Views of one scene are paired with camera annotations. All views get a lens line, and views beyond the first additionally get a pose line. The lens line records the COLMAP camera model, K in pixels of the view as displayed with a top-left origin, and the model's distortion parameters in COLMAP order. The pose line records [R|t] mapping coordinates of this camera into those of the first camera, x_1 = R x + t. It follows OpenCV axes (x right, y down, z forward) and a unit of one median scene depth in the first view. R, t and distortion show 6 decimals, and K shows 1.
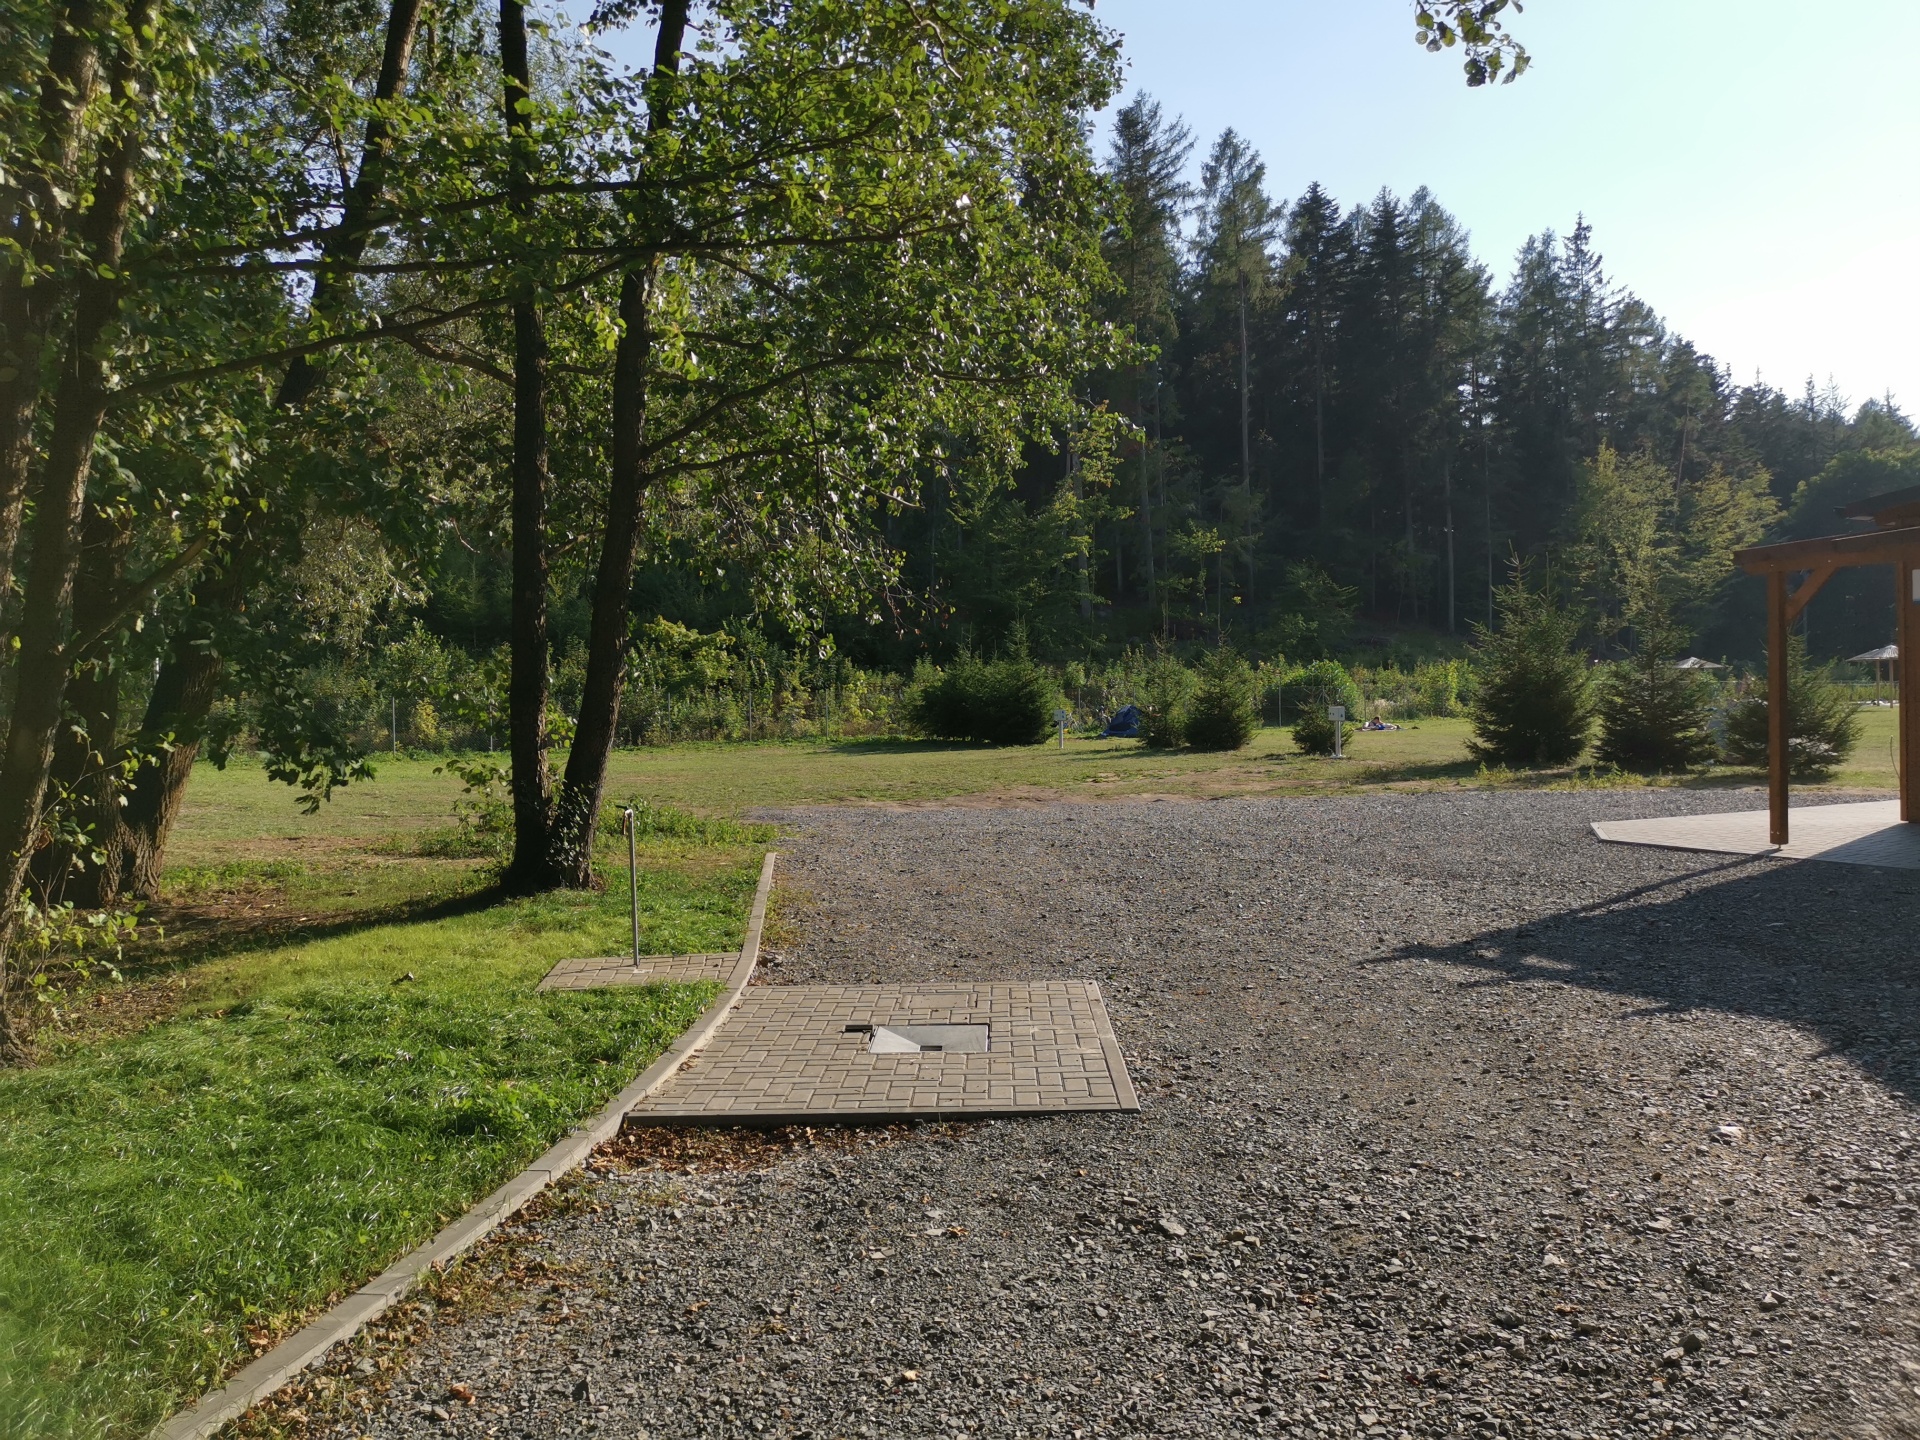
lens RADIAL K [[1493.6, 0, 960.0], [0, 1493.6, 720.0], [0, 0, 1]] dist [0.009701, 0.001465]
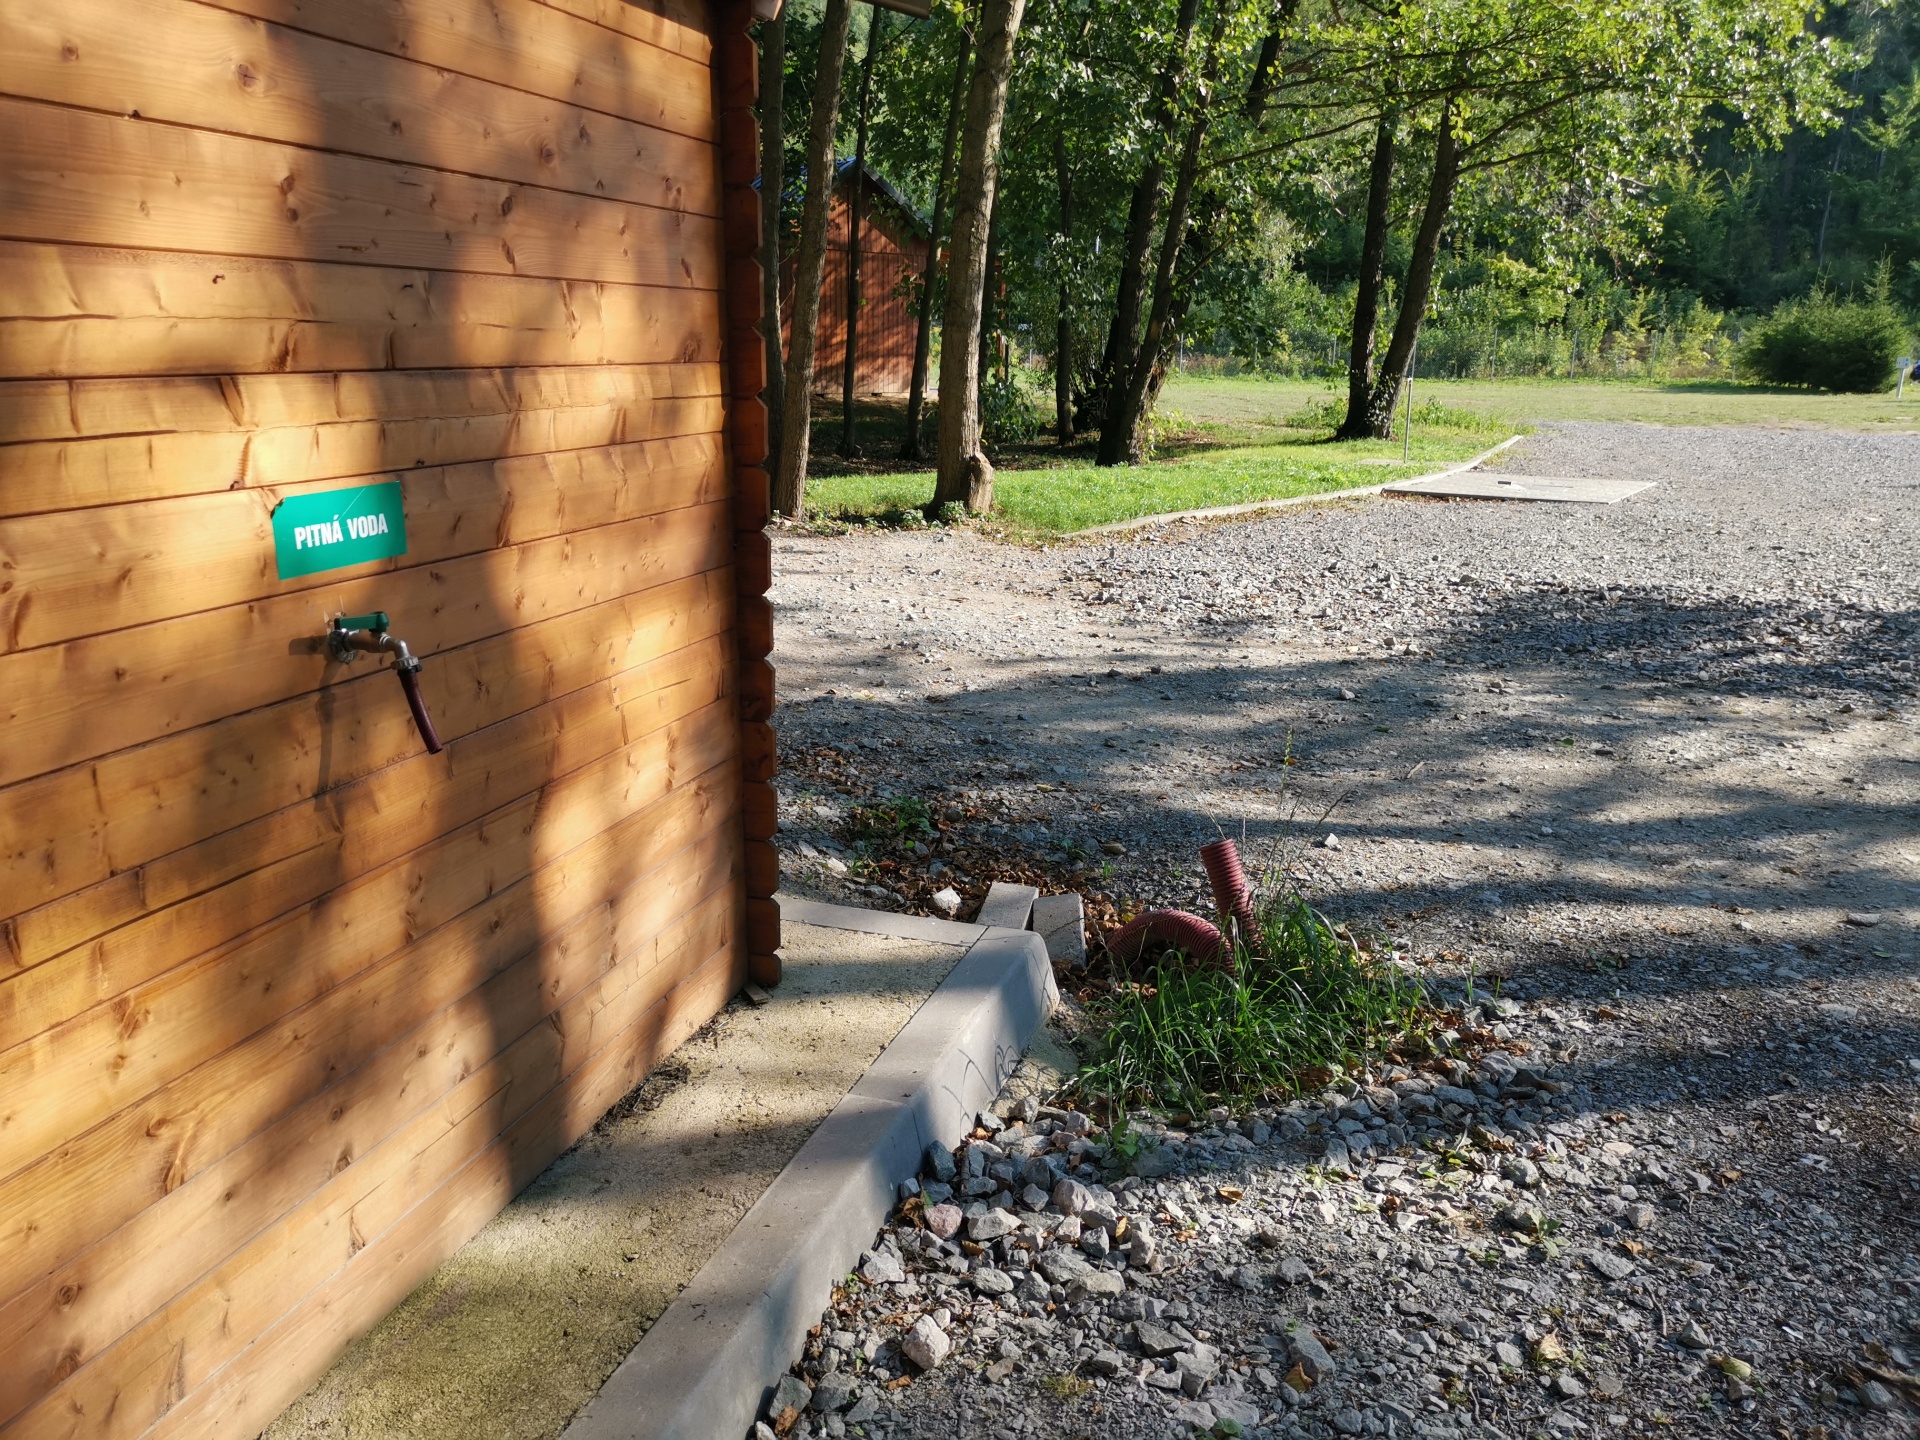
lens RADIAL K [[1493.6, 0, 960.0], [0, 1493.6, 720.0], [0, 0, 1]] dist [0.009701, 0.001465]
pose [[0.857415, 0.158500, -0.489609, 0.043890], [-0.039253, 0.968760, 0.244874, 0.005672], [0.513126, -0.190740, 0.836851, -0.147752]]
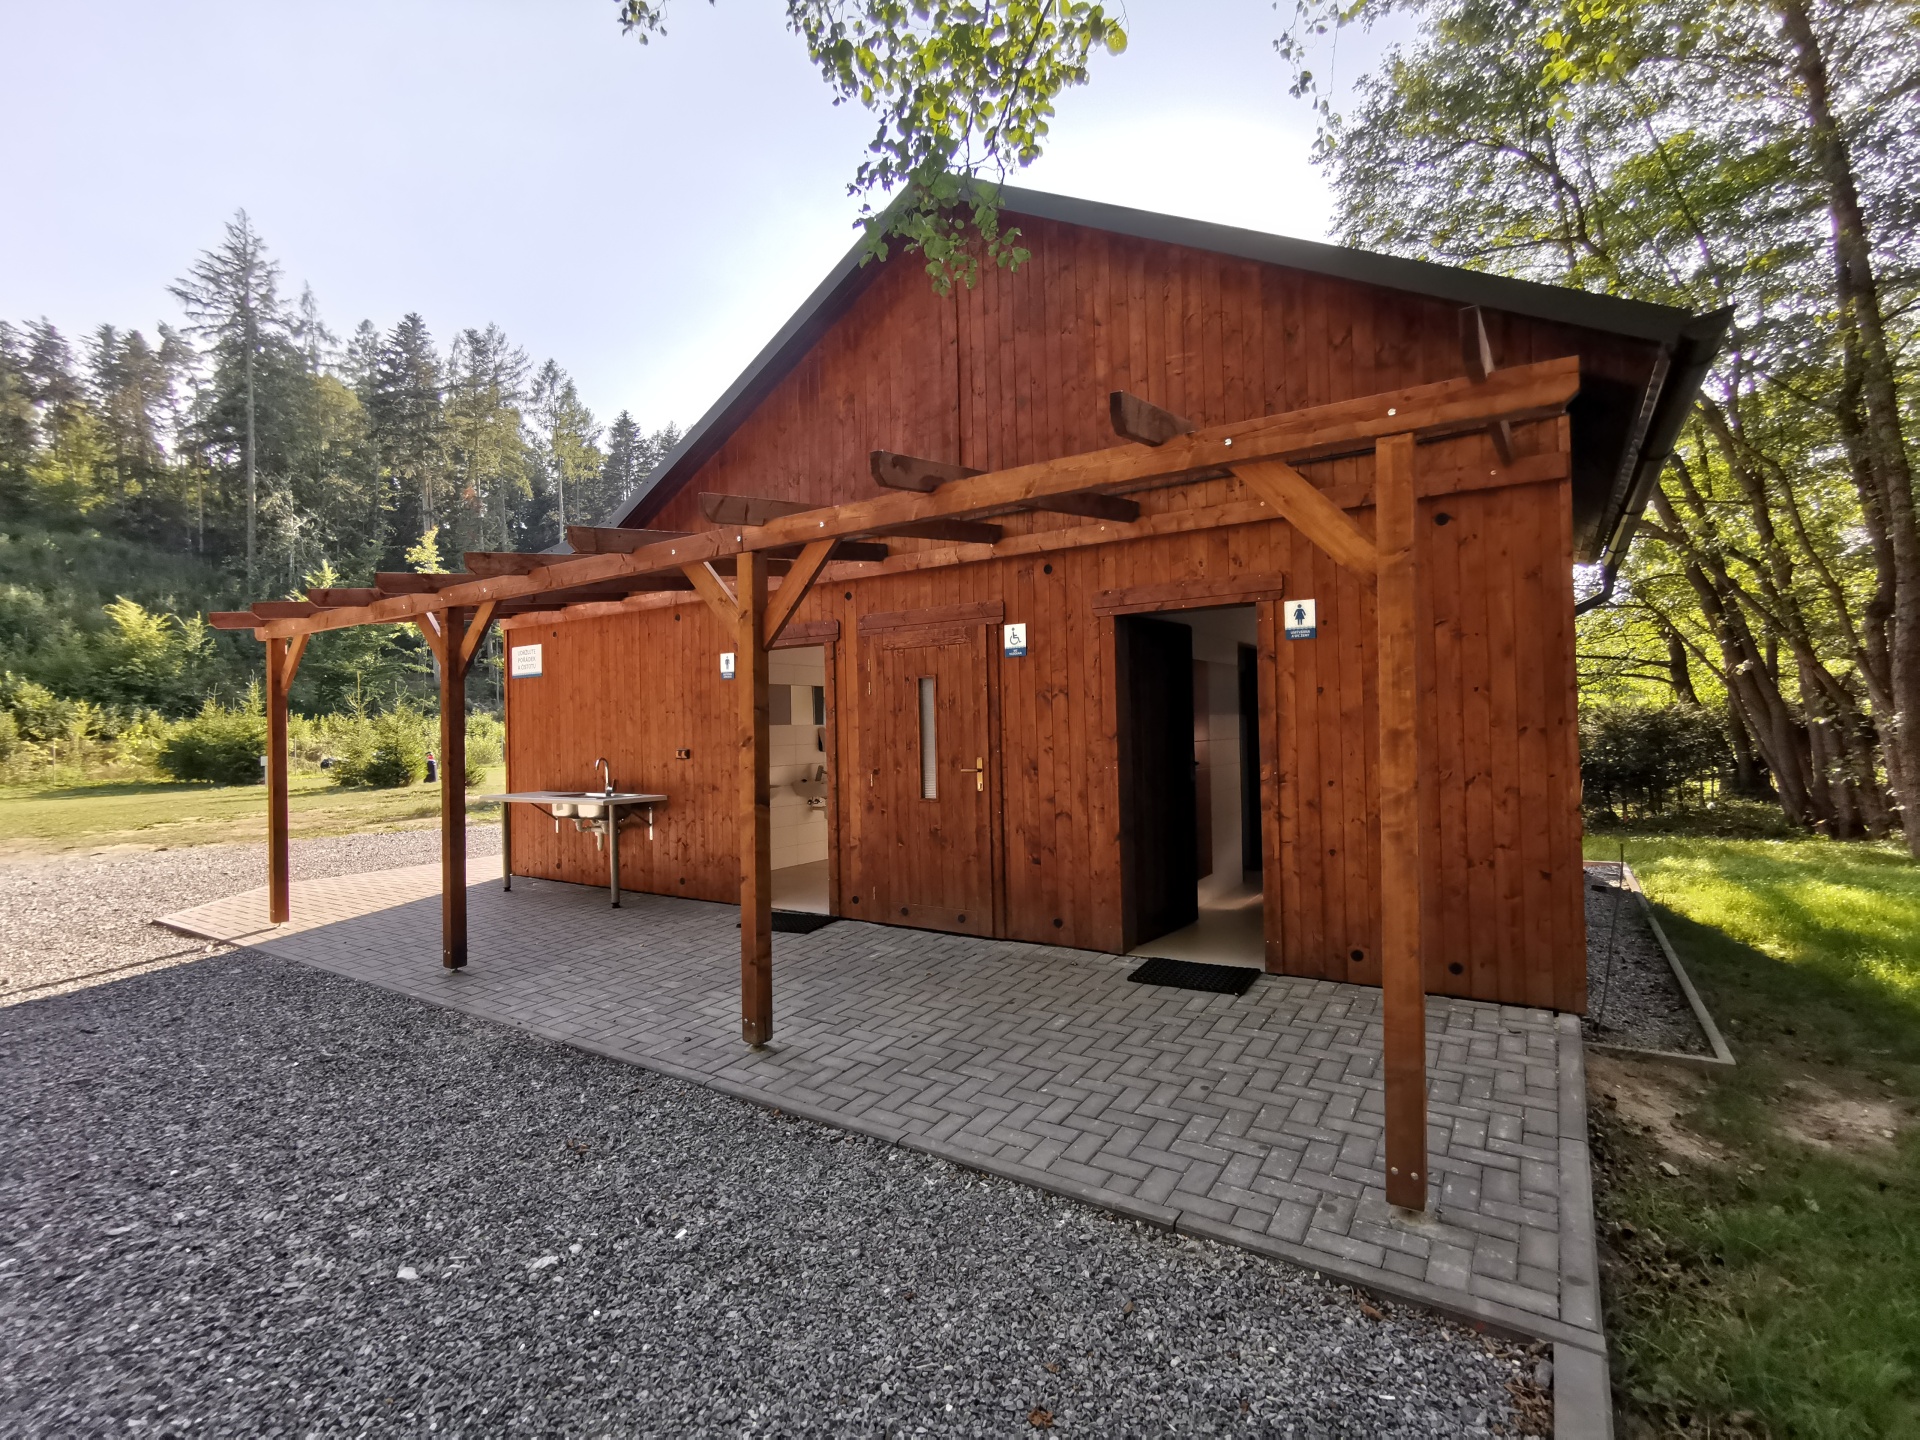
lens RADIAL K [[889.1, 0, 960.0], [0, 889.1, 720.0], [0, 0, 1]] dist [-0.000425, -0.000086]
pose [[0.868214, 0.015957, 0.495934, 0.158060], [0.005746, 0.999092, -0.042205, -0.002271], [-0.496157, 0.039493, 0.867334, 0.089327]]
